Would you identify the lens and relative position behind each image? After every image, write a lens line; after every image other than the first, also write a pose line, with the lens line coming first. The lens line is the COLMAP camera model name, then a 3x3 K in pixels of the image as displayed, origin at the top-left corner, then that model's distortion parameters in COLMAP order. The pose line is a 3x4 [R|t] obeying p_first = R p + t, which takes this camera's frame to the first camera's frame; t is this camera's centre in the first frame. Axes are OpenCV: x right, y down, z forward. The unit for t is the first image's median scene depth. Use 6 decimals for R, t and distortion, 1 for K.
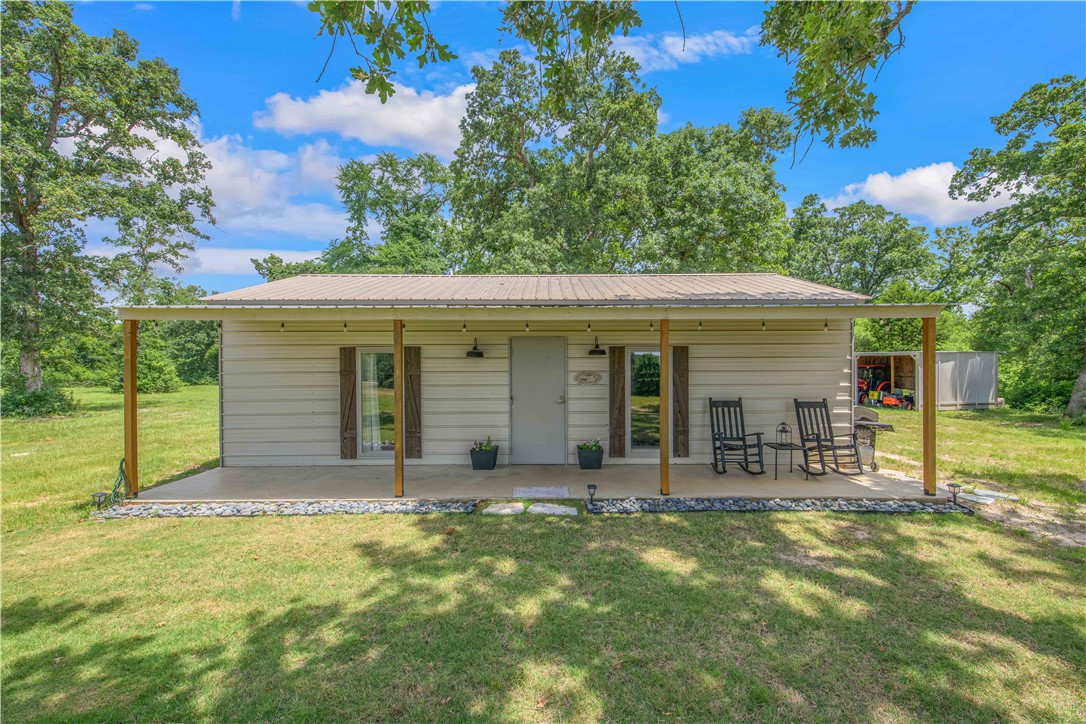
lens RADIAL K [[463.5, 0, 548.0], [0, 463.5, 365.1], [0, 0, 1]] dist [0.009261, -0.000739]
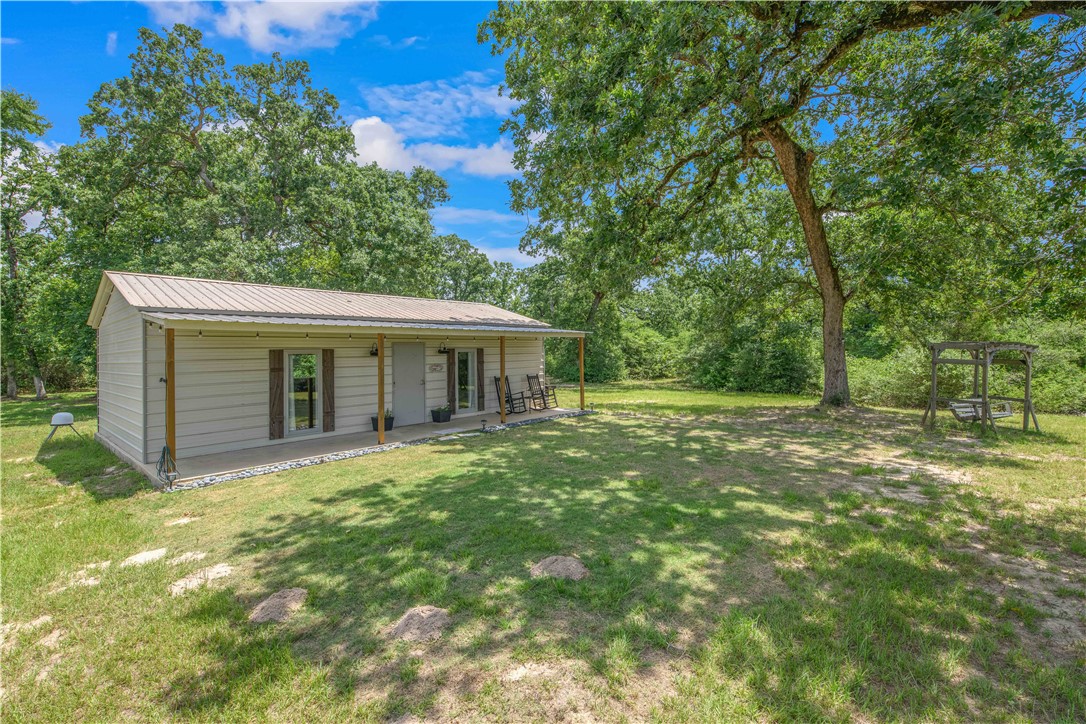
lens RADIAL K [[474.3, 0, 545.7], [0, 474.3, 352.2], [0, 0, 1]] dist [0.016605, 0.001091]
pose [[0.666738, -0.007549, 0.745254, -0.901014], [0.024247, 0.999639, -0.011567, 0.000948], [-0.744898, 0.025782, 0.666680, -0.399909]]
